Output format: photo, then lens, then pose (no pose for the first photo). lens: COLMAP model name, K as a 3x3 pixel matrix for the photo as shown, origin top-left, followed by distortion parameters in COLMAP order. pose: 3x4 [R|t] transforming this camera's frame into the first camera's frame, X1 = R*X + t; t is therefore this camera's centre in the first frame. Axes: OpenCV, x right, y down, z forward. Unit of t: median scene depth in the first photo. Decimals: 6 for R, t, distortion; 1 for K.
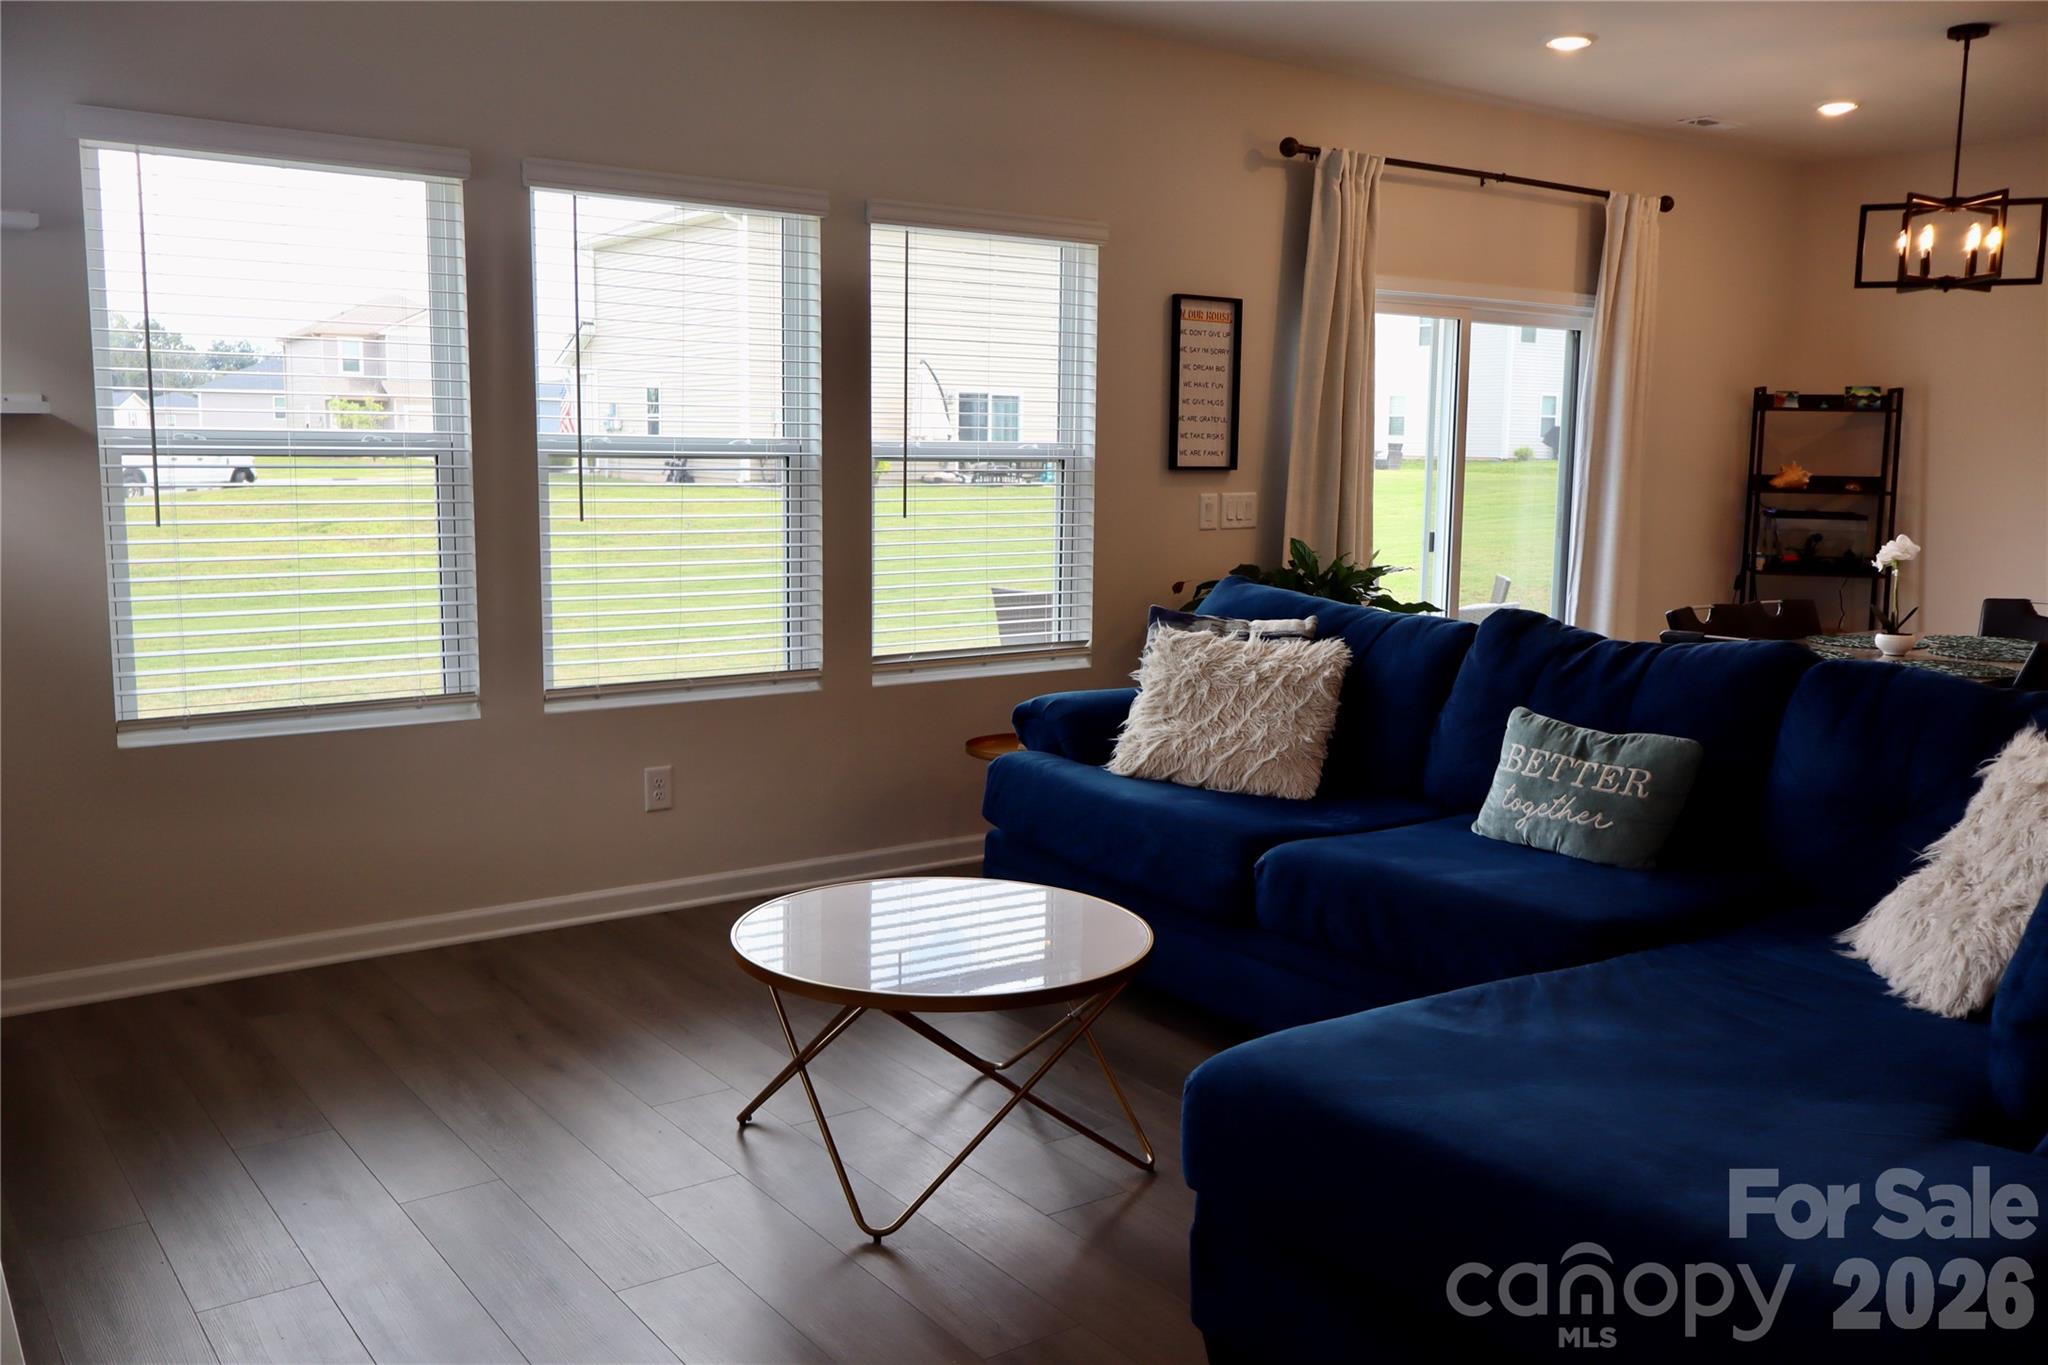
lens RADIAL K [[1725.6, 0, 1034.3], [0, 1725.6, 688.8], [0, 0, 1]] dist [0.012697, -0.010778]
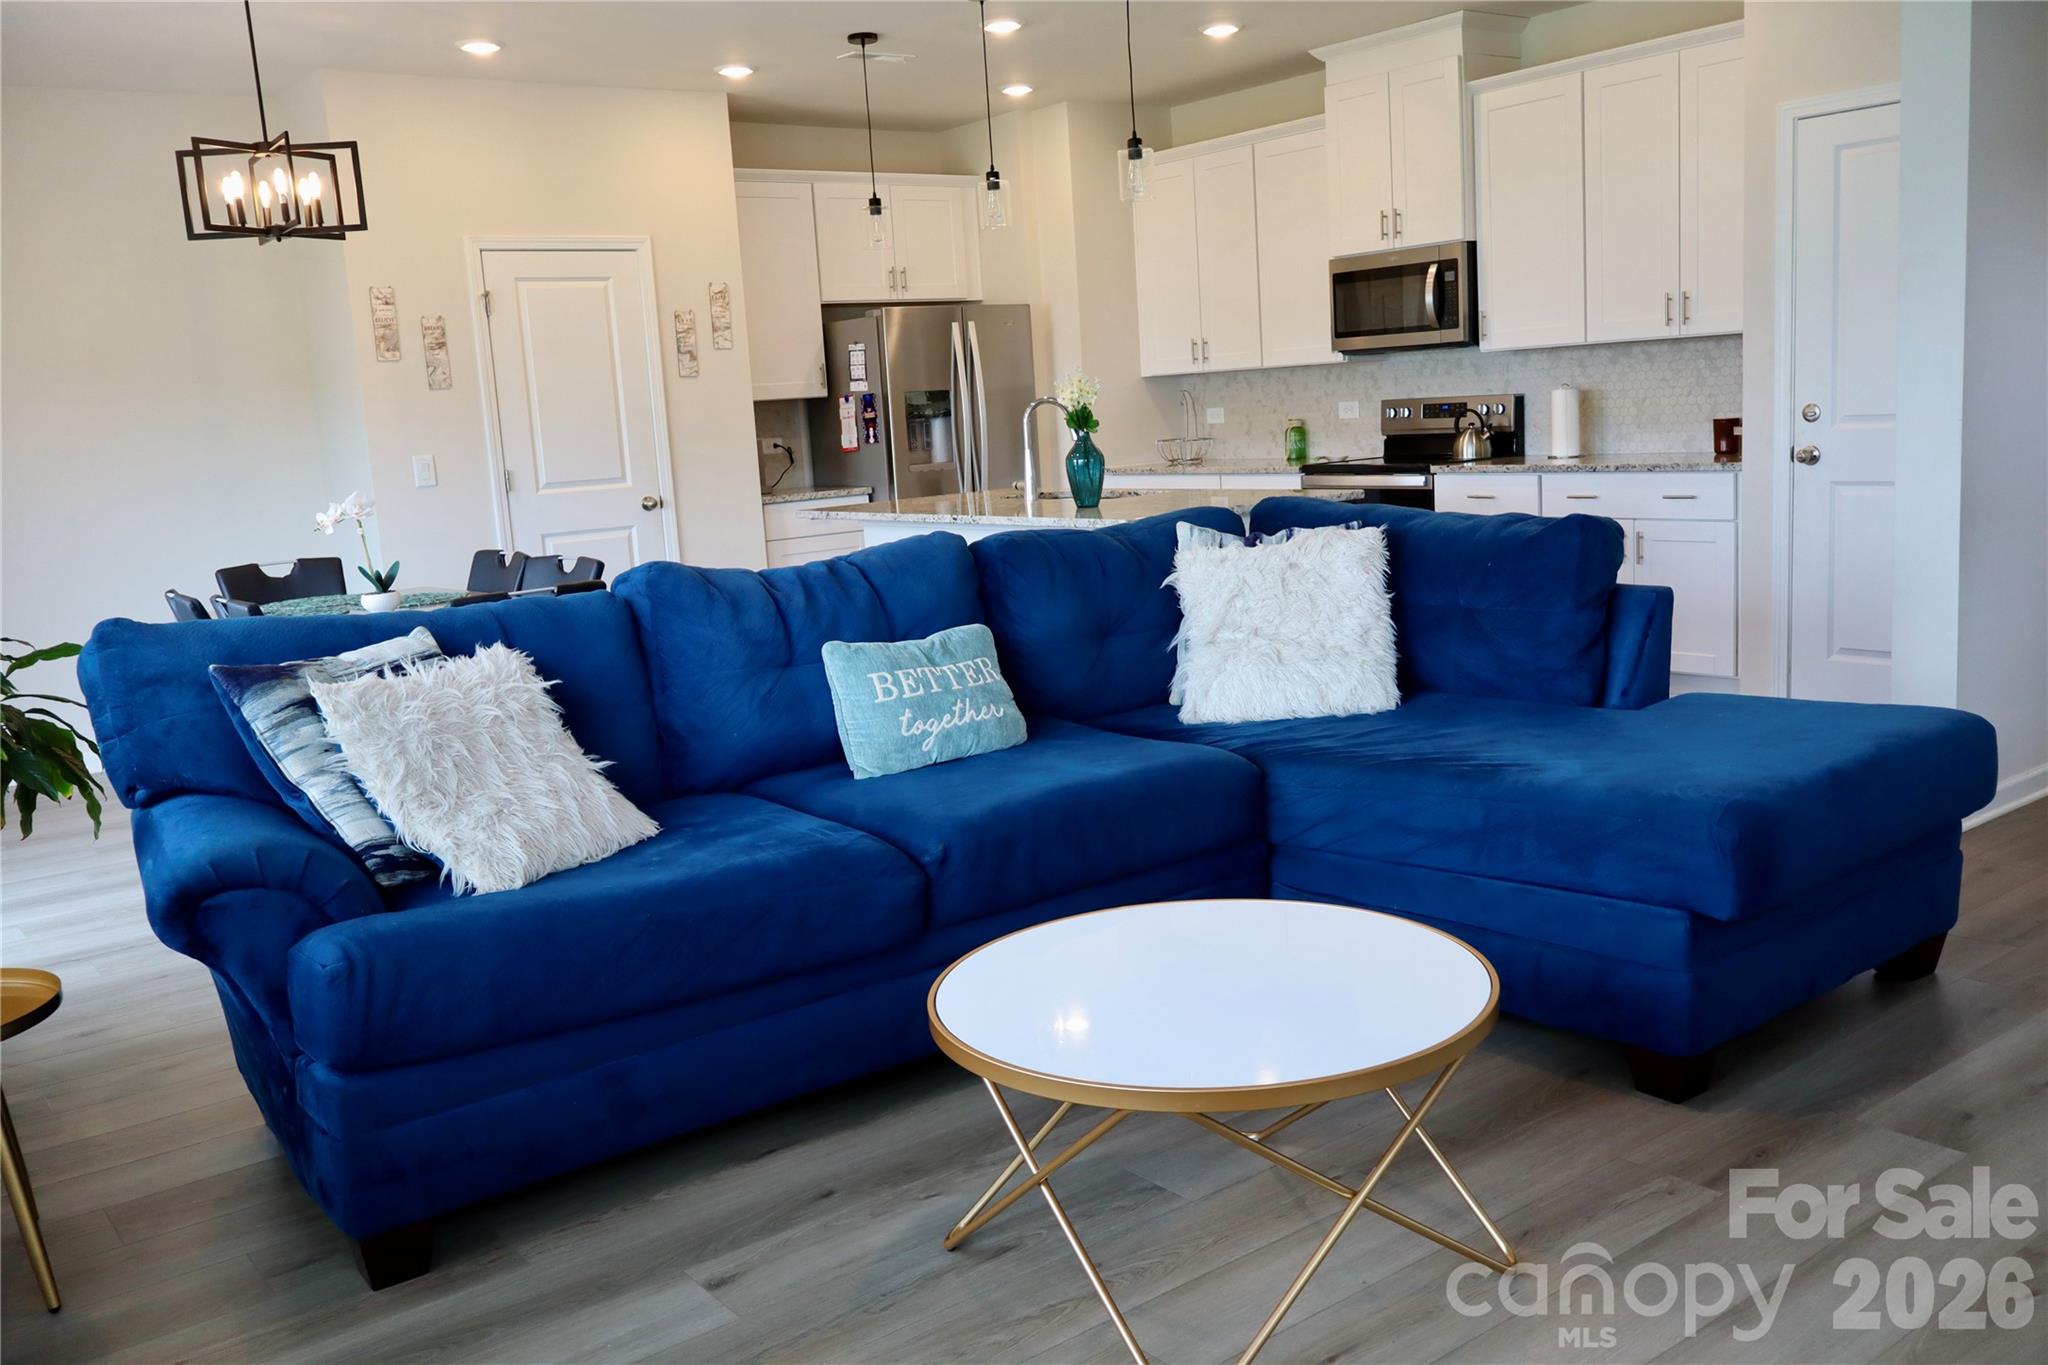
lens RADIAL K [[1725.6, 0, 1032.8], [0, 1725.6, 676.7], [0, 0, 1]] dist [0.012697, -0.010778]
pose [[-0.000816, -0.178040, 0.984023, -0.343091], [0.205761, 0.962937, 0.174395, -0.059441], [-0.978602, 0.202616, 0.035848, 0.458499]]
